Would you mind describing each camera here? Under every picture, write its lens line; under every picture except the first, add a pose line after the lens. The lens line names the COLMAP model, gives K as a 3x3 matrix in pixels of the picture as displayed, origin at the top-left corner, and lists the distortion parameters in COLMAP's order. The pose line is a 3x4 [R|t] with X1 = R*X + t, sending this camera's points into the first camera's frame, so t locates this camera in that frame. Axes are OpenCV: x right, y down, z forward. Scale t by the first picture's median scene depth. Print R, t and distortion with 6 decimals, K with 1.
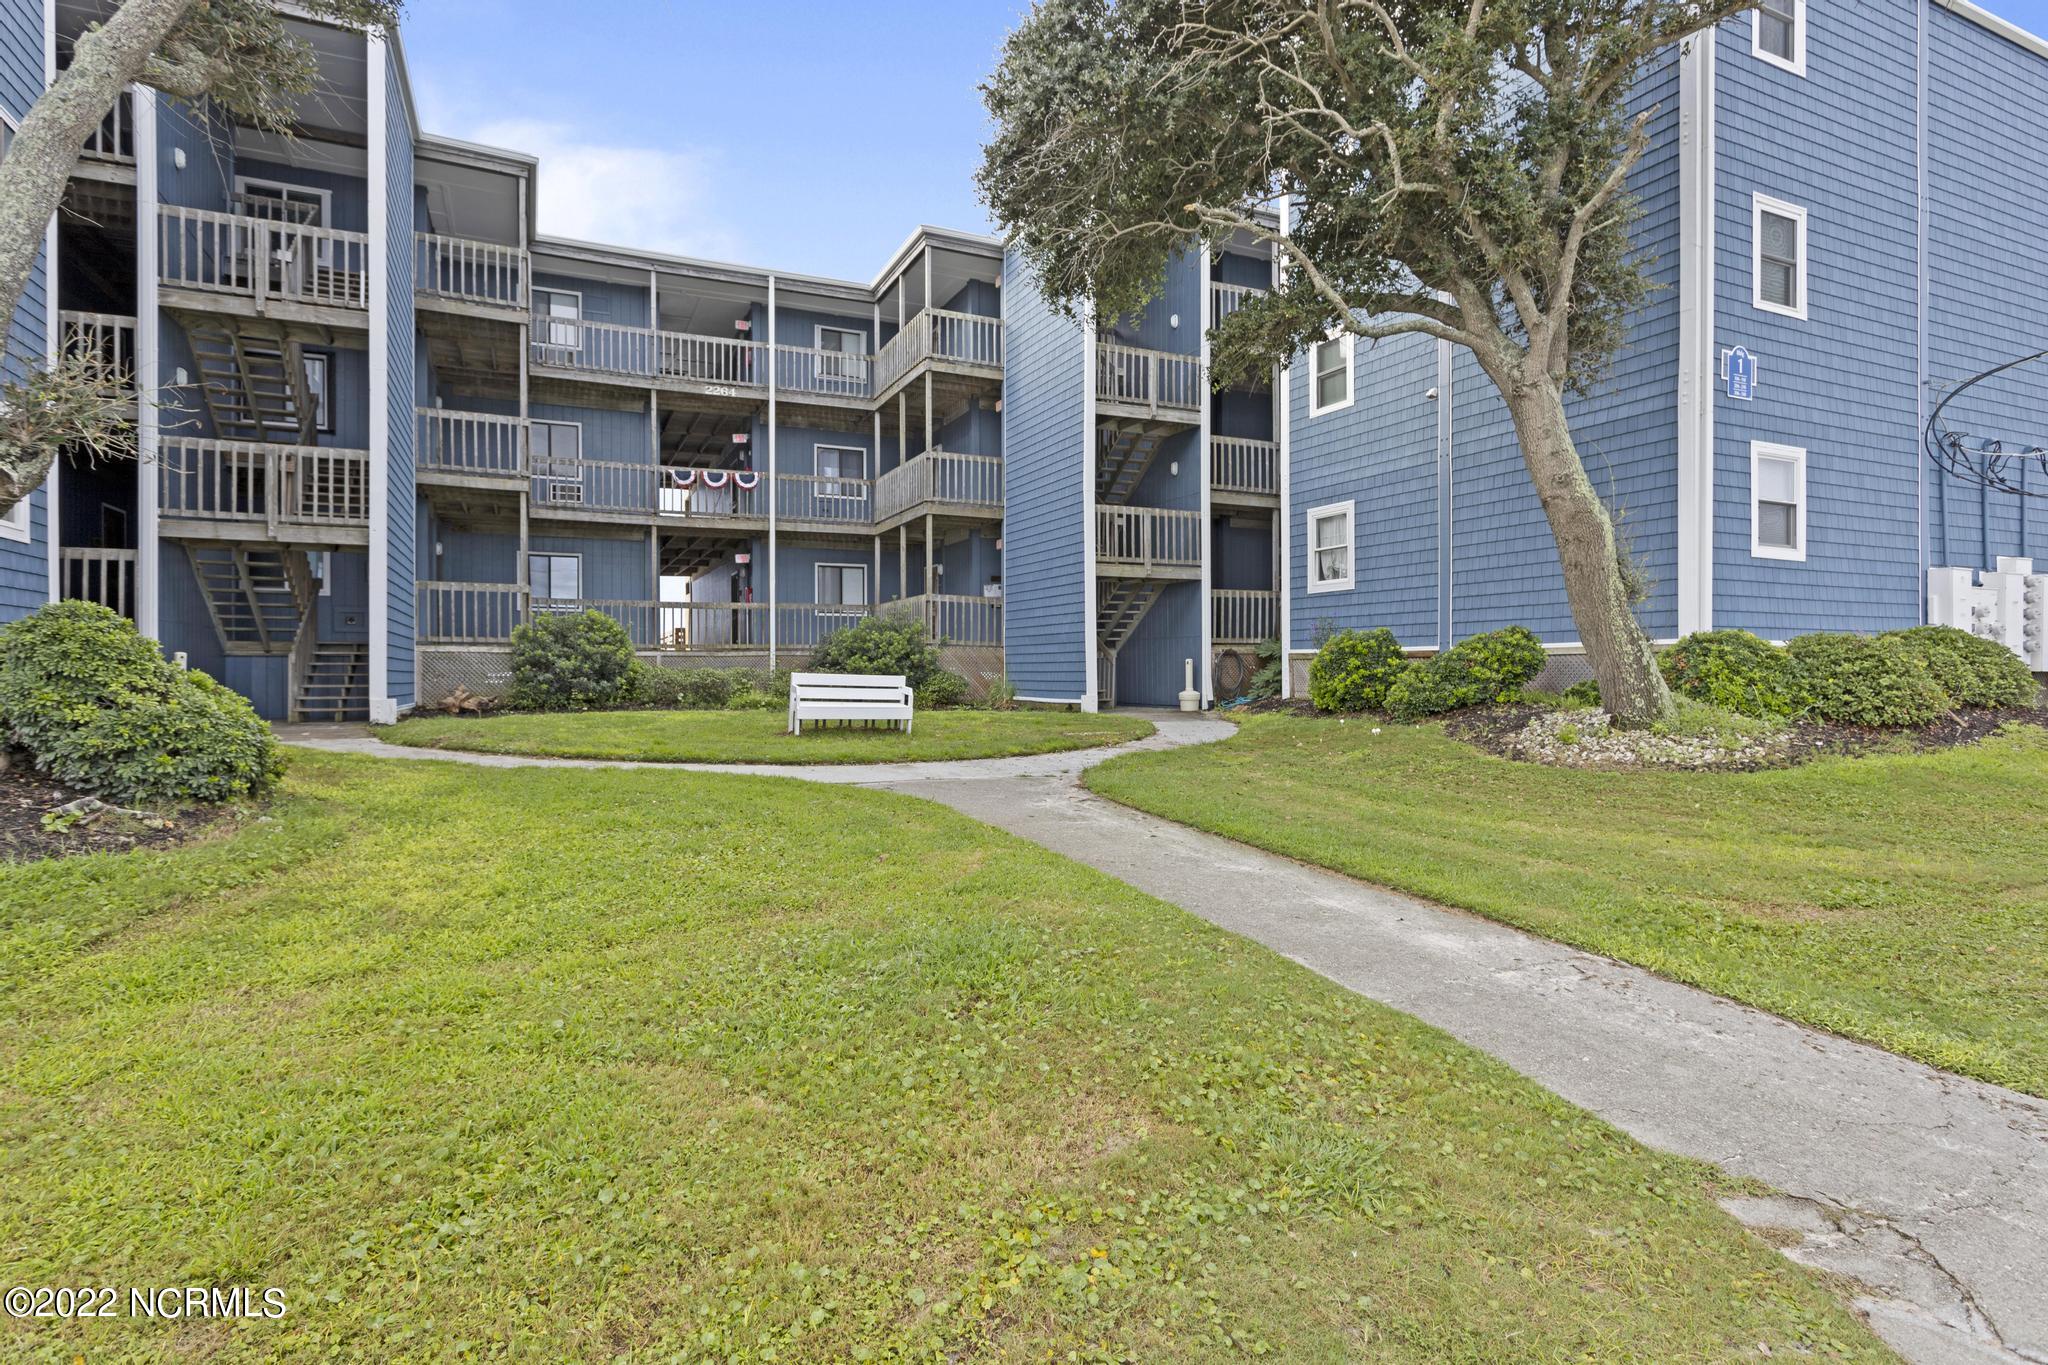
lens RADIAL K [[1055.3, 0, 1029.4], [0, 1055.3, 676.5], [0, 0, 1]] dist [-0.014379, 0.013301]
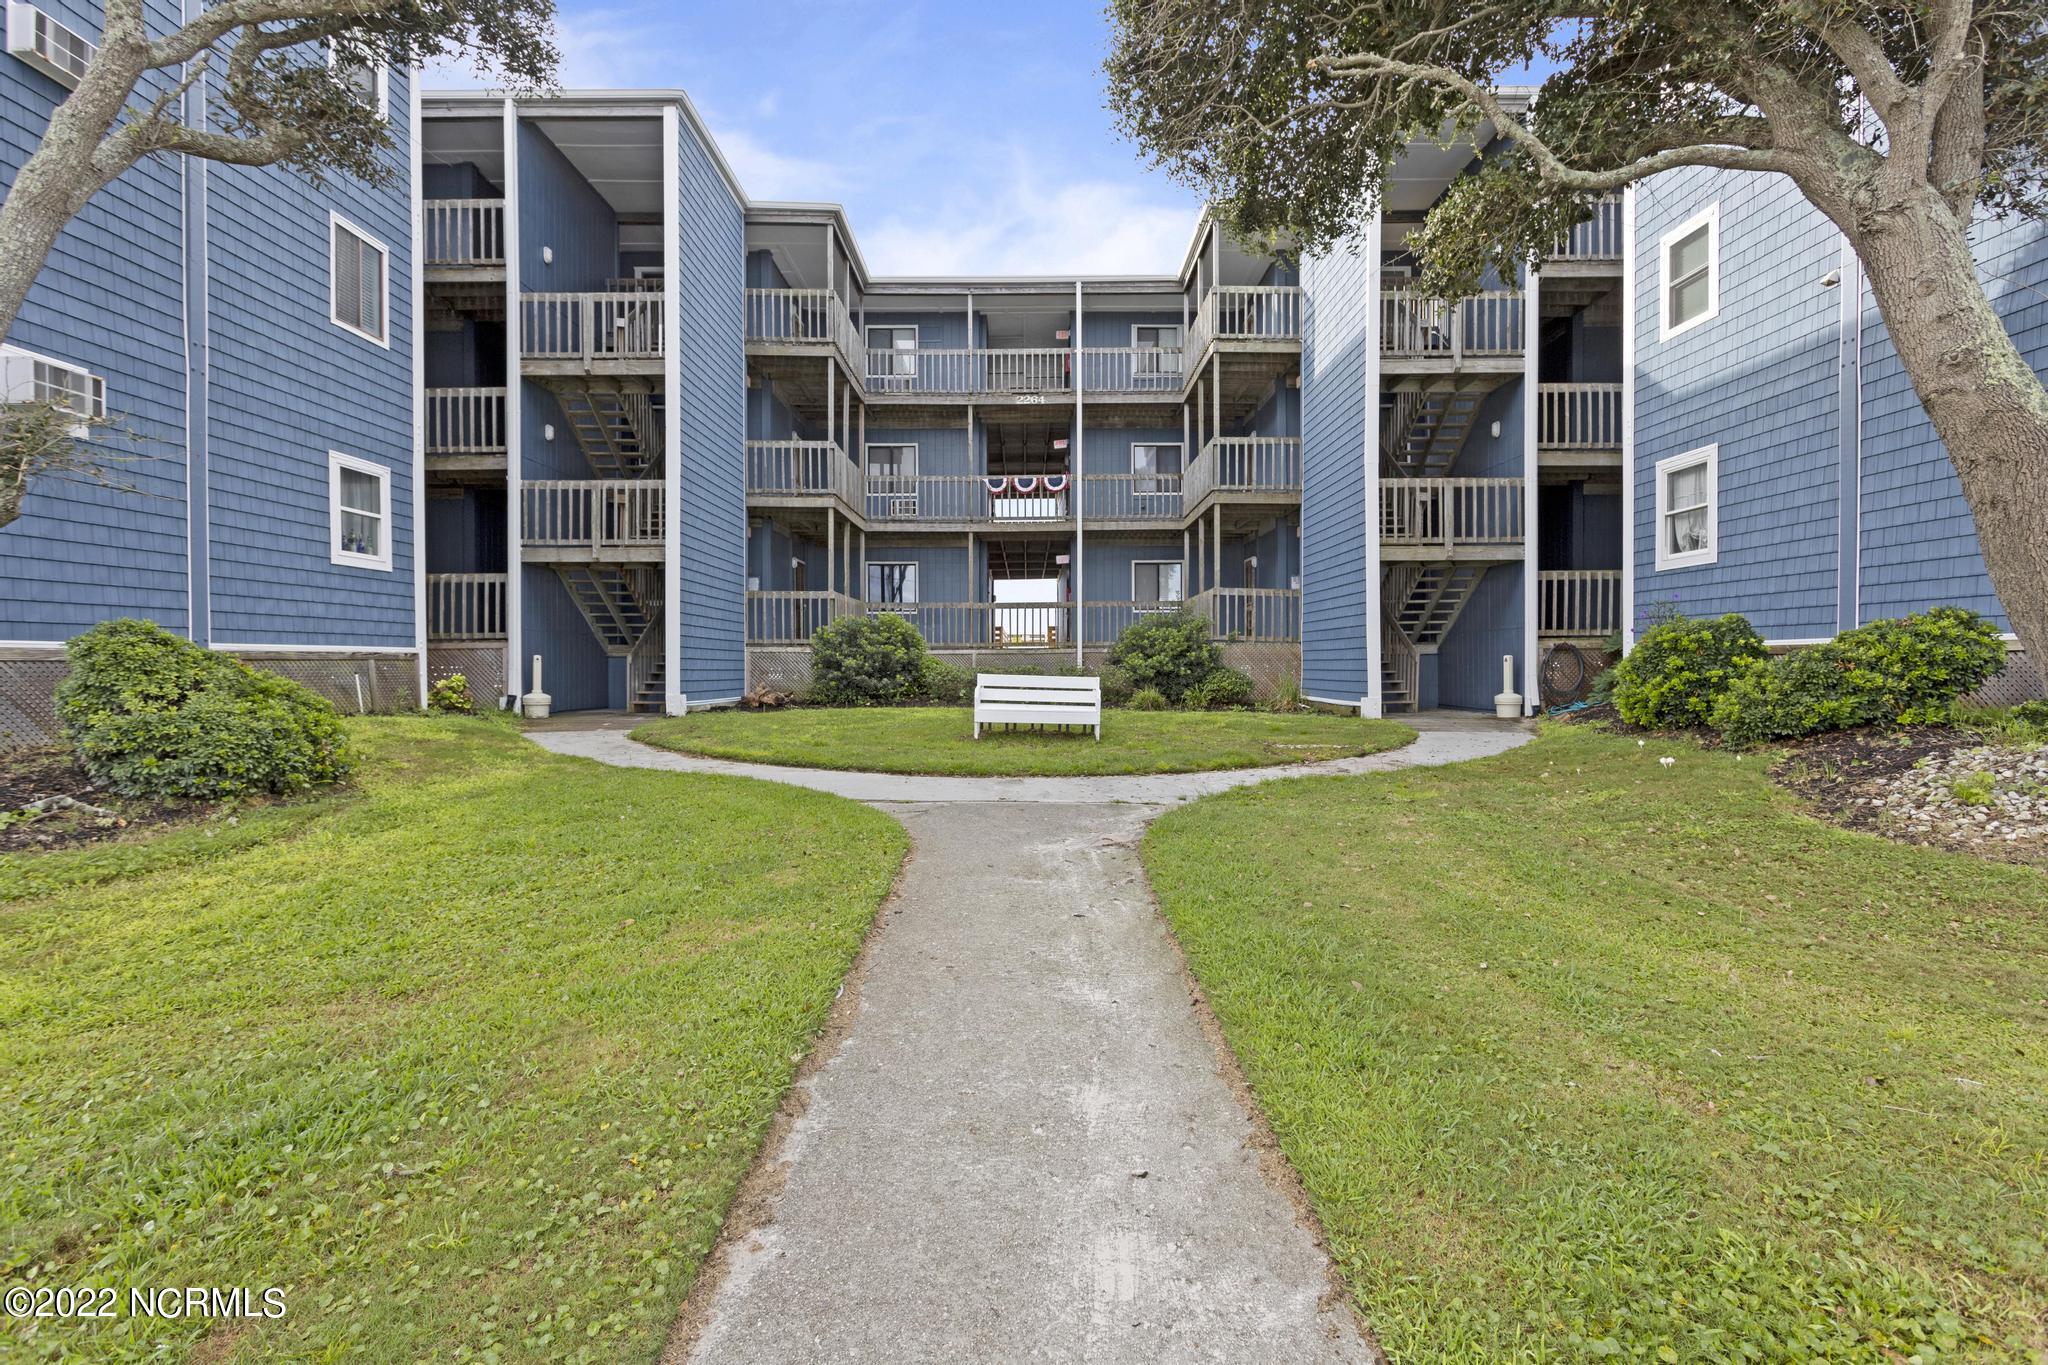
lens RADIAL K [[975.6, 0, 1025.2], [0, 975.6, 677.0], [0, 0, 1]] dist [-0.001078, 0.002249]
pose [[0.906450, 0.005392, -0.422278, 0.135455], [-0.001550, 0.999954, 0.009442, -0.006346], [0.422309, -0.007905, 0.906417, 0.142450]]
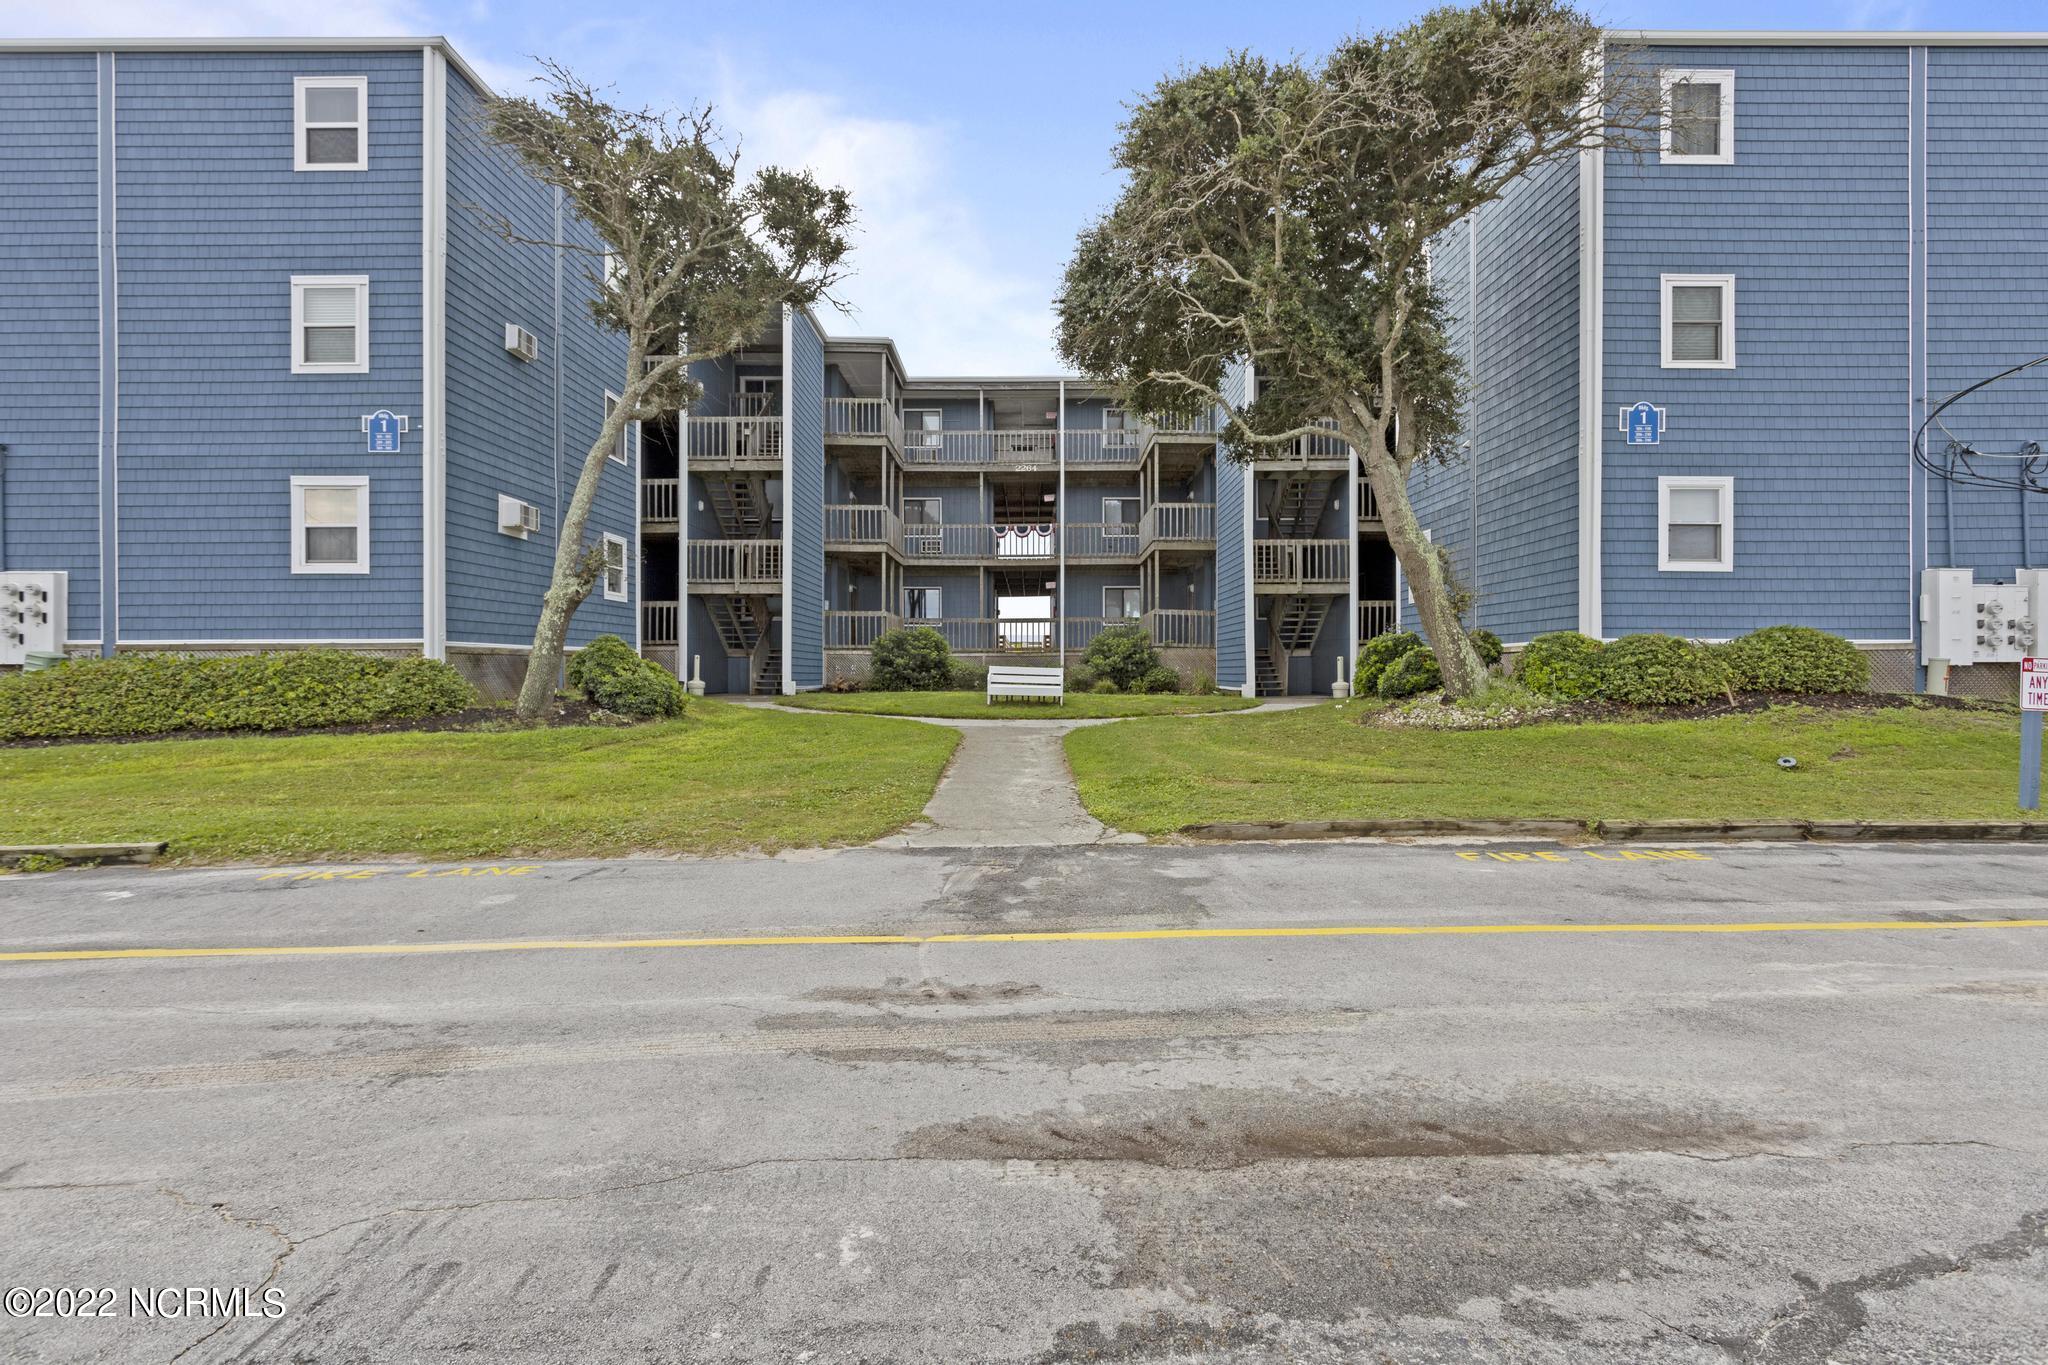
lens RADIAL K [[975.6, 0, 1025.2], [0, 975.6, 677.0], [0, 0, 1]] dist [-0.001078, 0.002249]
pose [[0.905007, 0.004311, -0.425375, 0.316667], [-0.003719, 0.999991, 0.002222, 0.006767], [0.425381, -0.000429, 0.905014, -0.220697]]
